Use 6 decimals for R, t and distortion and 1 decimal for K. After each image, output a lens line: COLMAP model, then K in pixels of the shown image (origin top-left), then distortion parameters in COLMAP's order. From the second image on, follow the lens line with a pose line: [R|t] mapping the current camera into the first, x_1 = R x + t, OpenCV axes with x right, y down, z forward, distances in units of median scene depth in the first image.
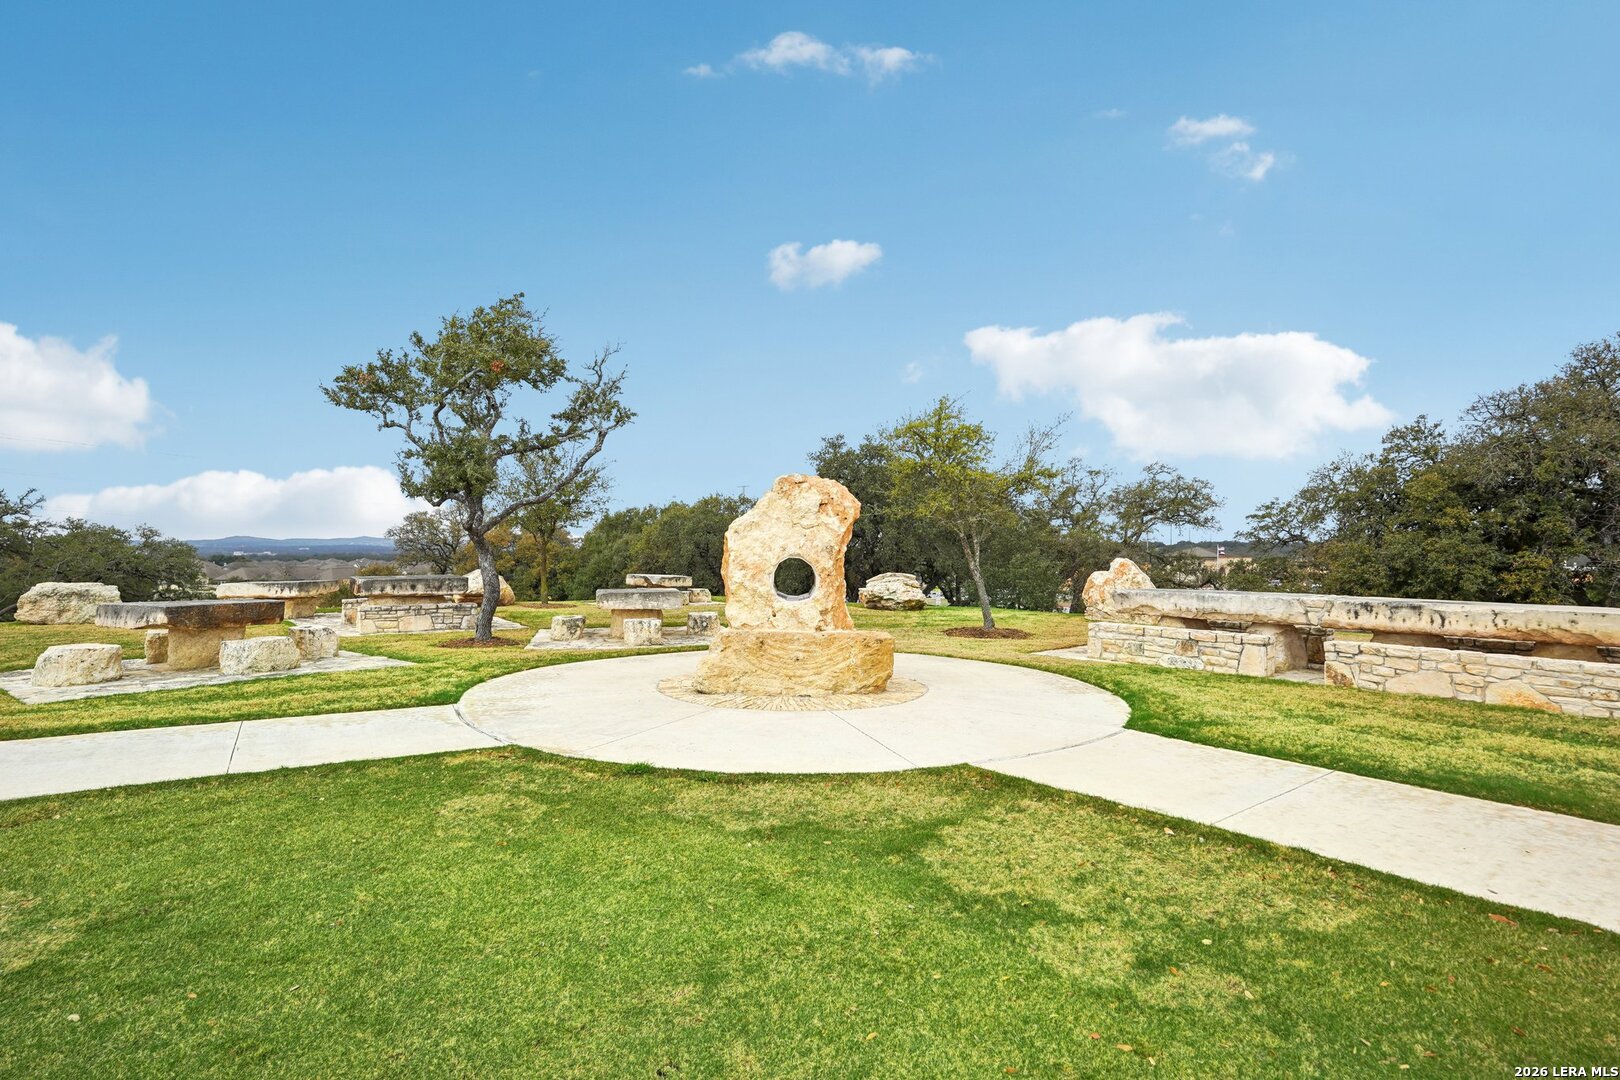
lens RADIAL K [[912.8, 0, 810.0], [0, 912.8, 540.0], [0, 0, 1]] dist [-0.001432, -0.000112]
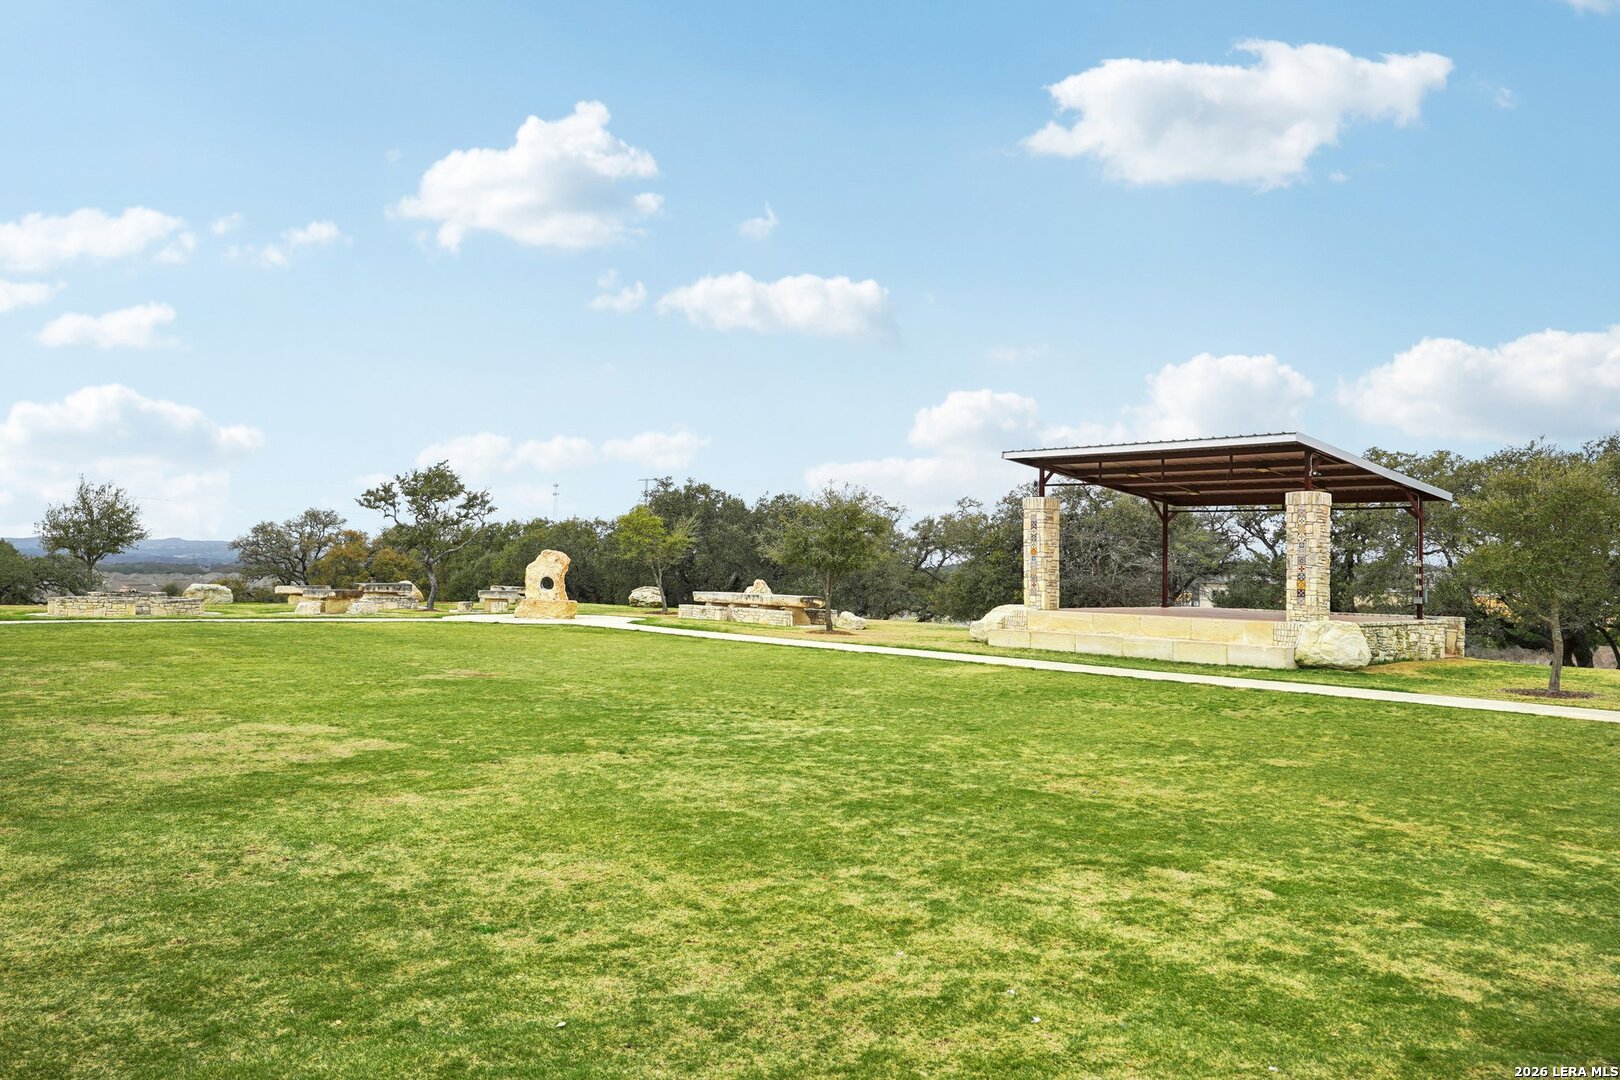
lens RADIAL K [[1249.9, 0, 810.8], [0, 1249.9, 568.8], [0, 0, 1]] dist [0.002728, -0.000308]
pose [[0.998272, 0.015196, 0.056758, 0.370932], [-0.015869, 0.999809, 0.011424, -0.041156], [-0.056573, -0.012305, 0.998323, -1.929894]]
